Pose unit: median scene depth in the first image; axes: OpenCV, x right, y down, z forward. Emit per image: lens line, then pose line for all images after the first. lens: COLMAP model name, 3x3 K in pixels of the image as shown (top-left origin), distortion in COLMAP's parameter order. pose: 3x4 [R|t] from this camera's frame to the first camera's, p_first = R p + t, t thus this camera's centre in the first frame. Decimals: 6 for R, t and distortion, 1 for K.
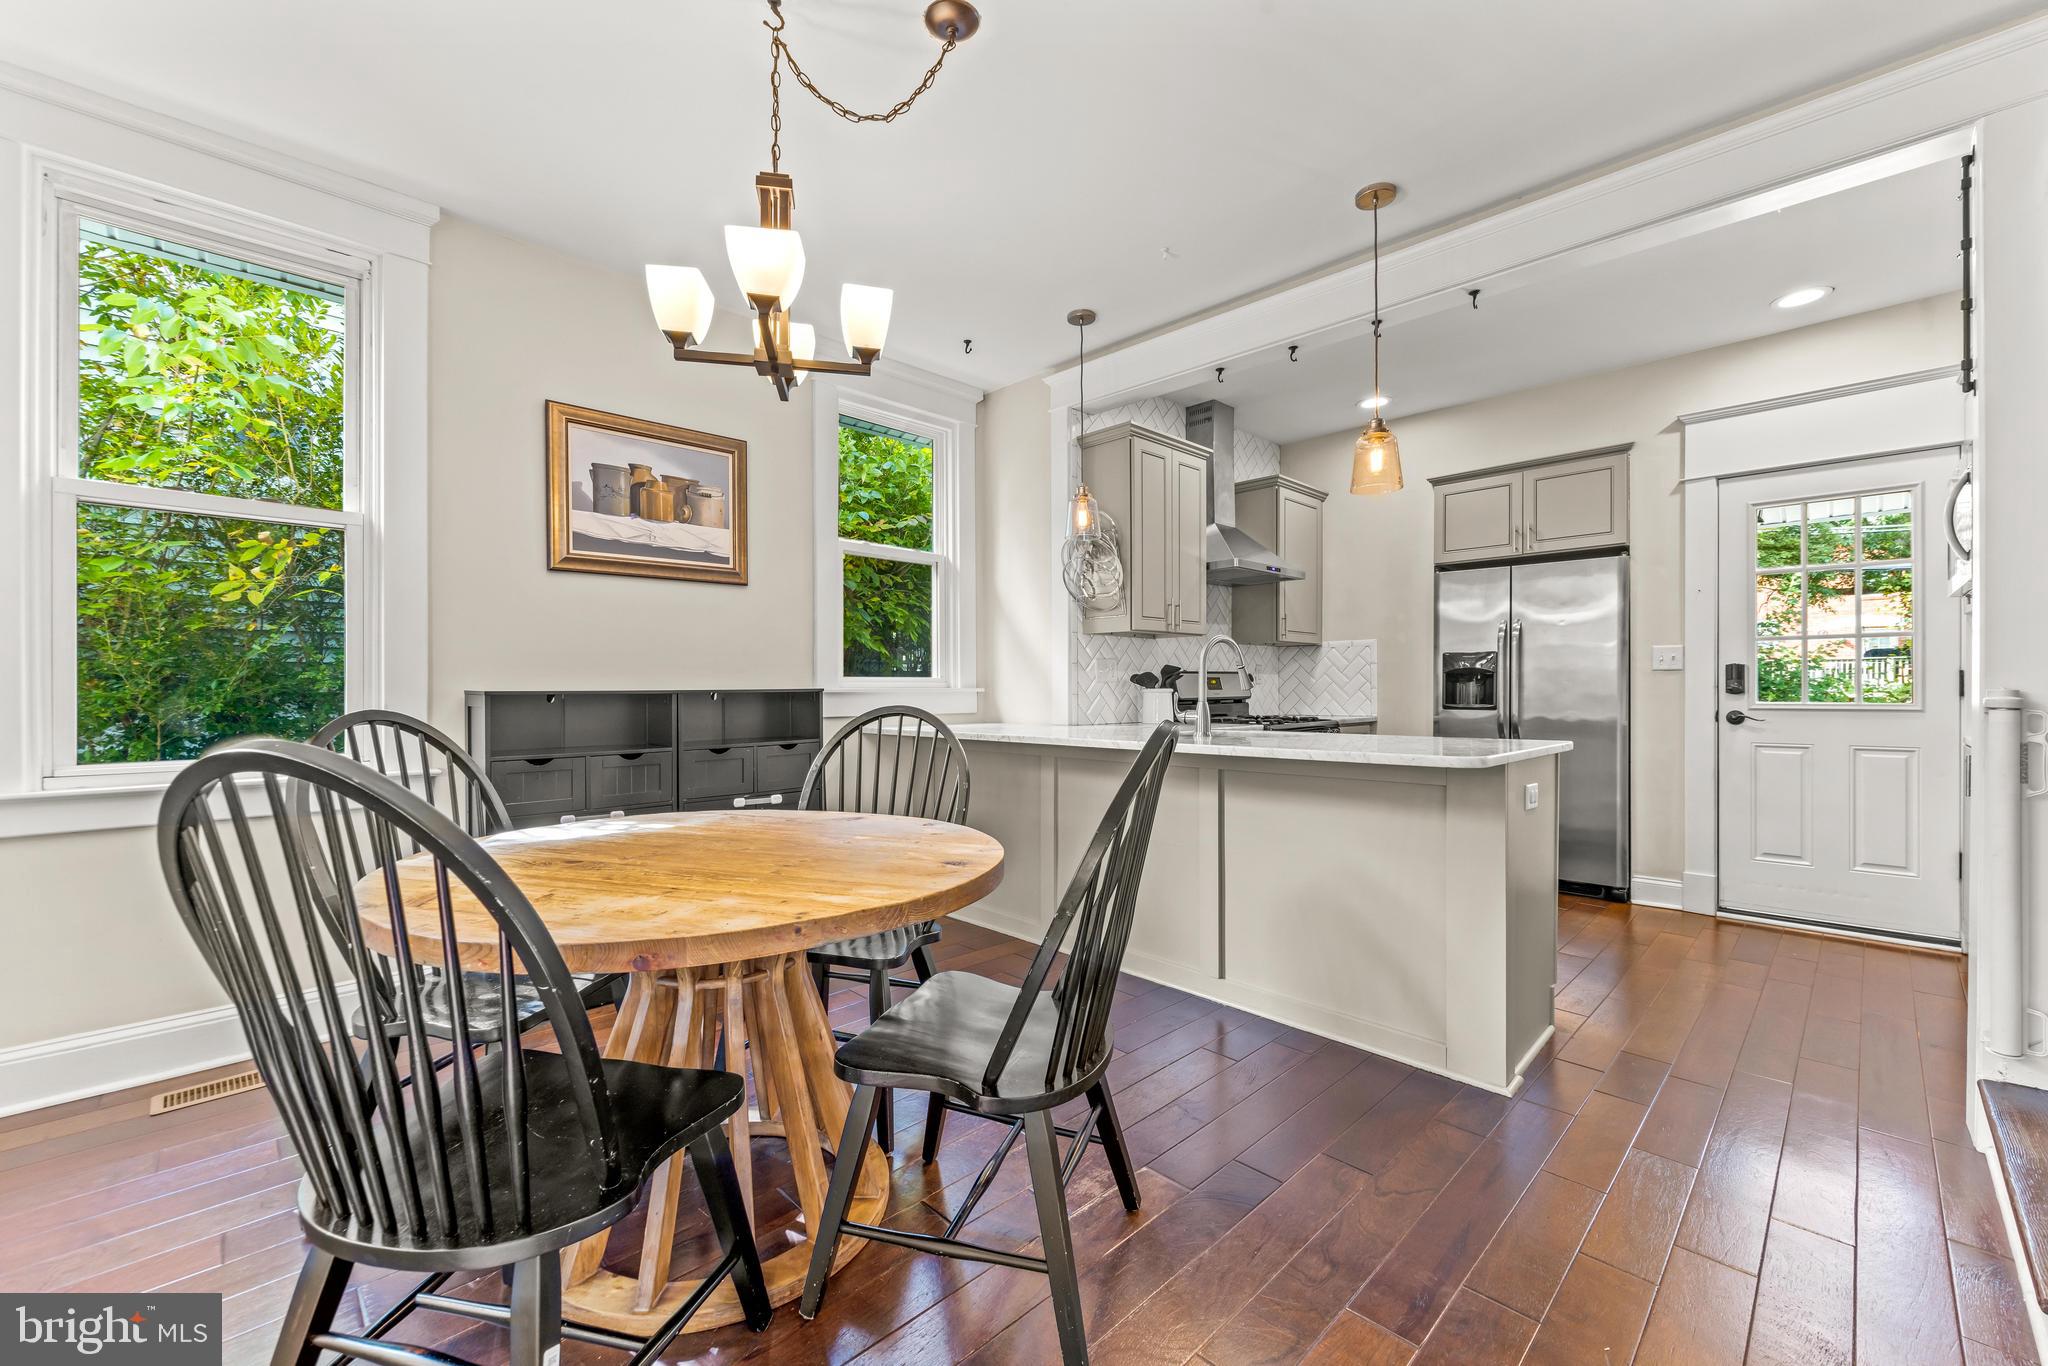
lens RADIAL K [[820.8, 0, 1032.6], [0, 820.8, 695.0], [0, 0, 1]] dist [-0.005837, 0.000996]
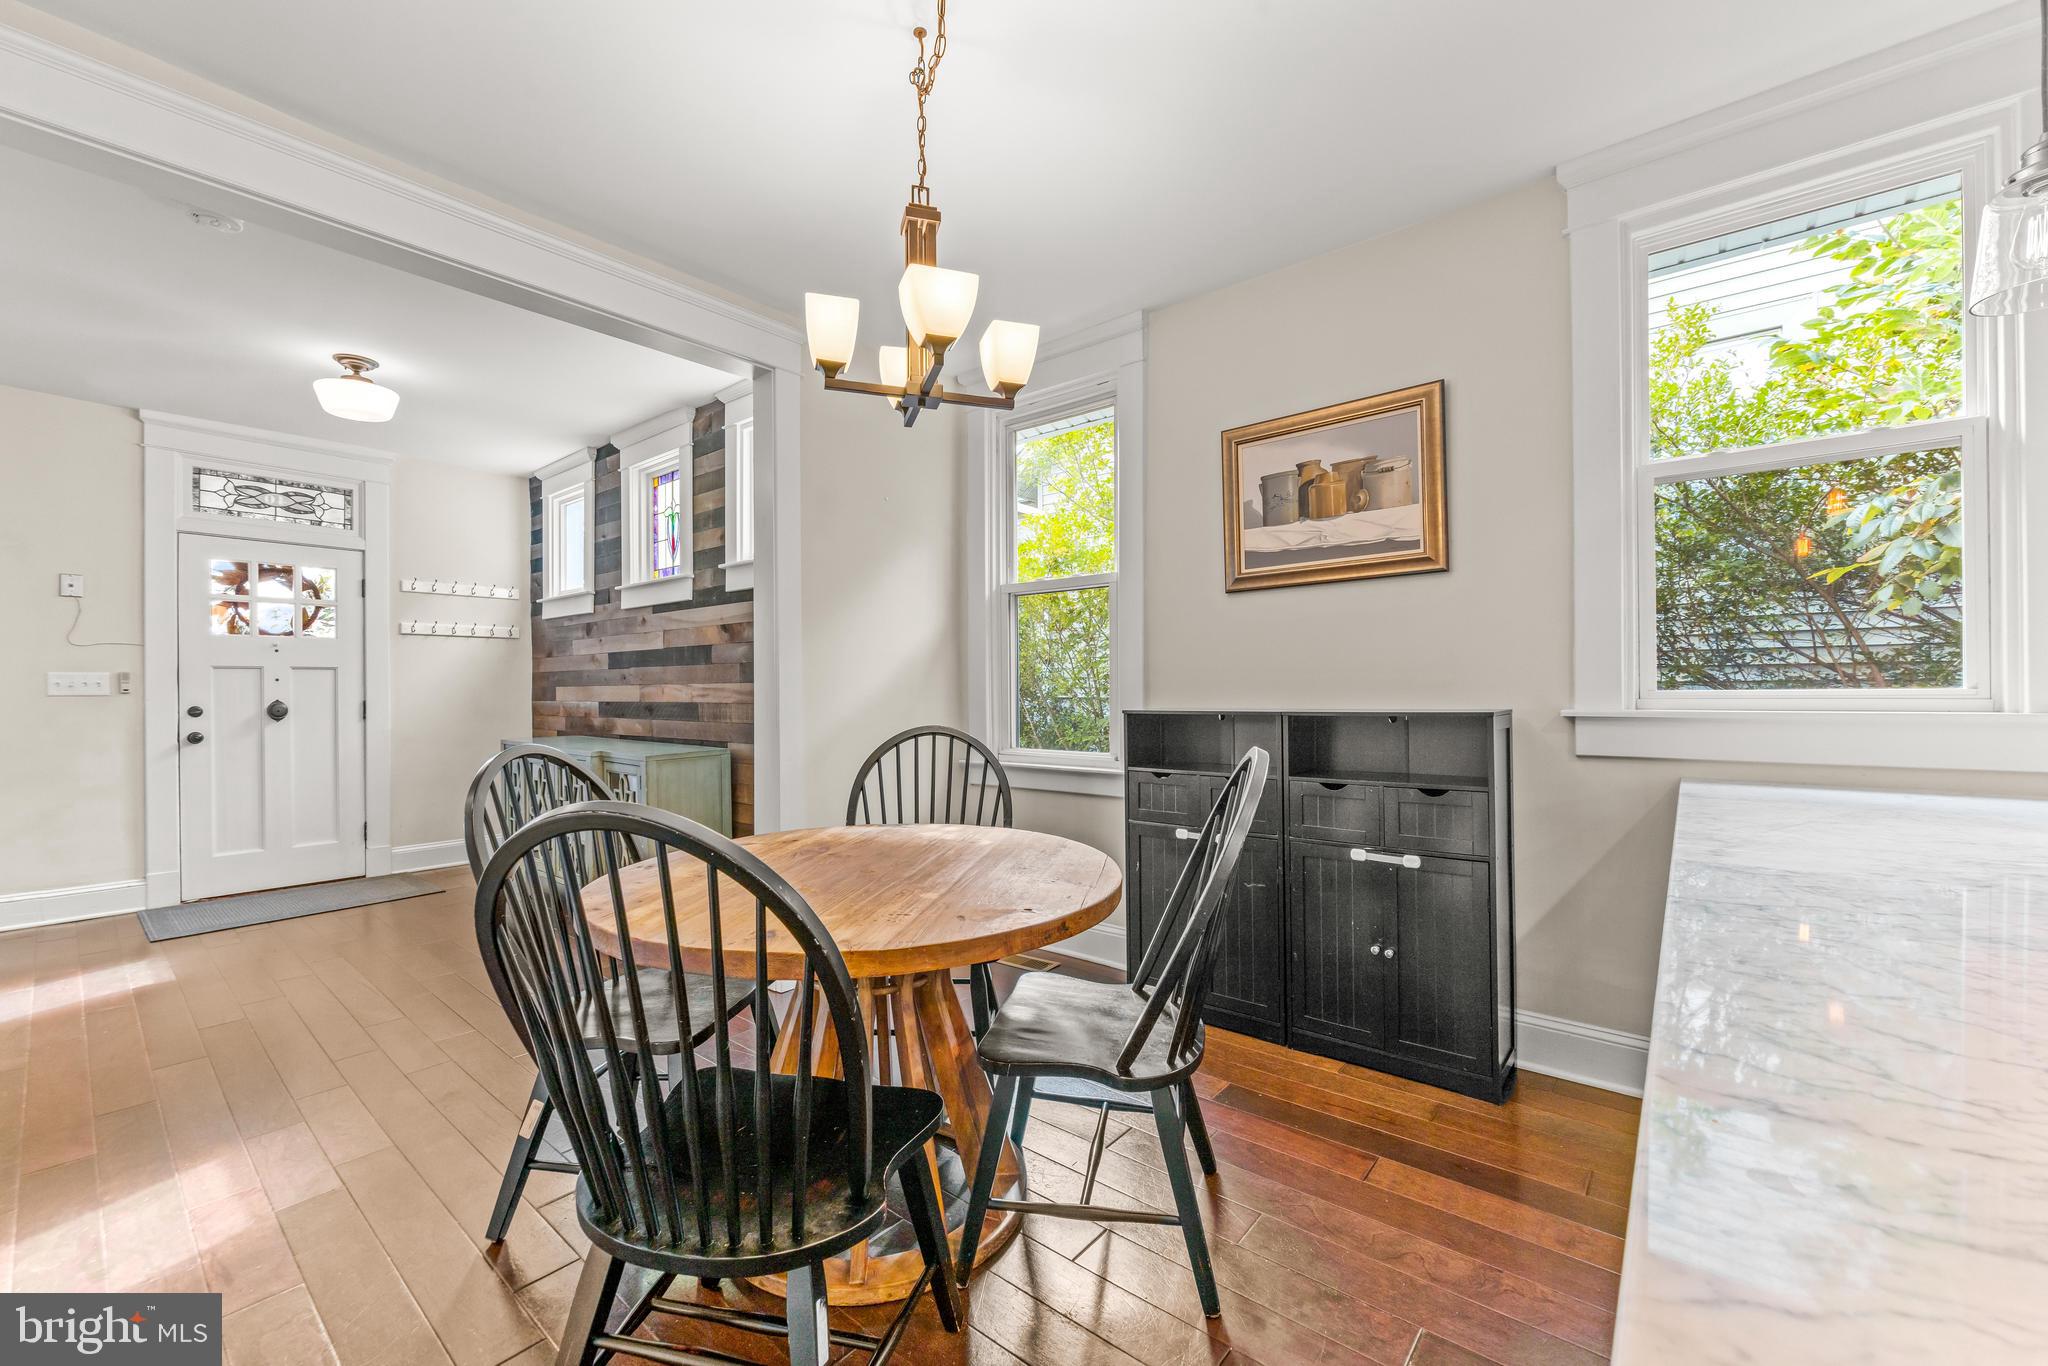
lens RADIAL K [[820.8, 0, 1014.8], [0, 820.8, 688.1], [0, 0, 1]] dist [-0.005837, 0.000996]
pose [[0.098524, -0.000968, -0.995134, 0.367388], [-0.000469, 0.999999, -0.001019, -0.025710], [0.995135, 0.000567, 0.098524, 0.542959]]
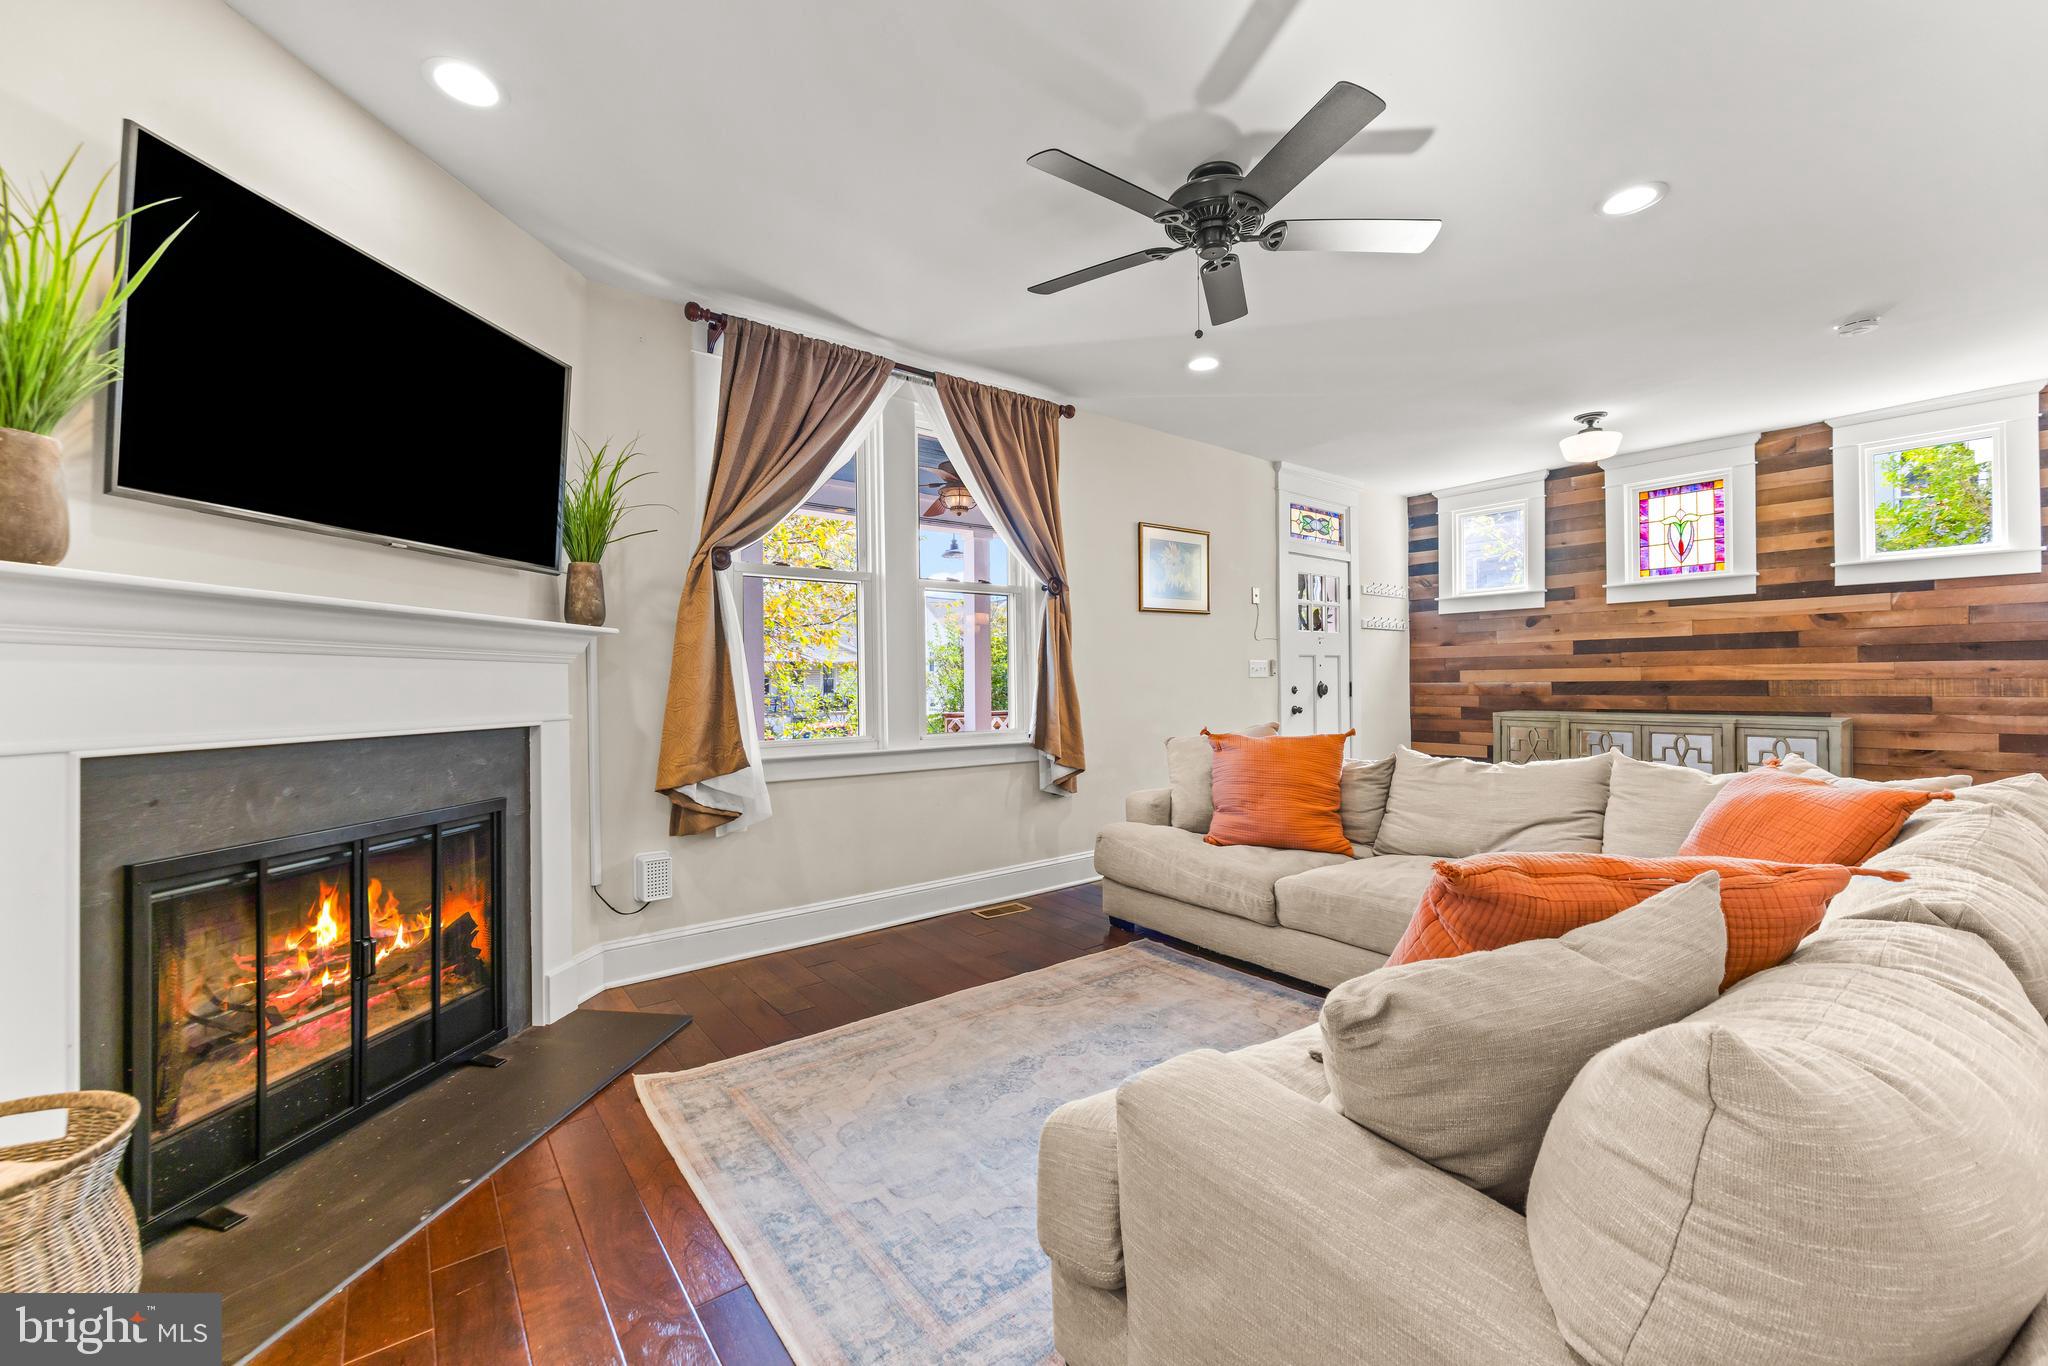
lens RADIAL K [[820.8, 0, 1020.5], [0, 820.8, 678.7], [0, 0, 1]] dist [-0.005837, 0.000996]
pose [[-0.110269, 0.000188, -0.993902, 0.710000], [0.007231, 0.999974, -0.000613, -0.015789], [0.993875, -0.007254, -0.110268, -1.044275]]
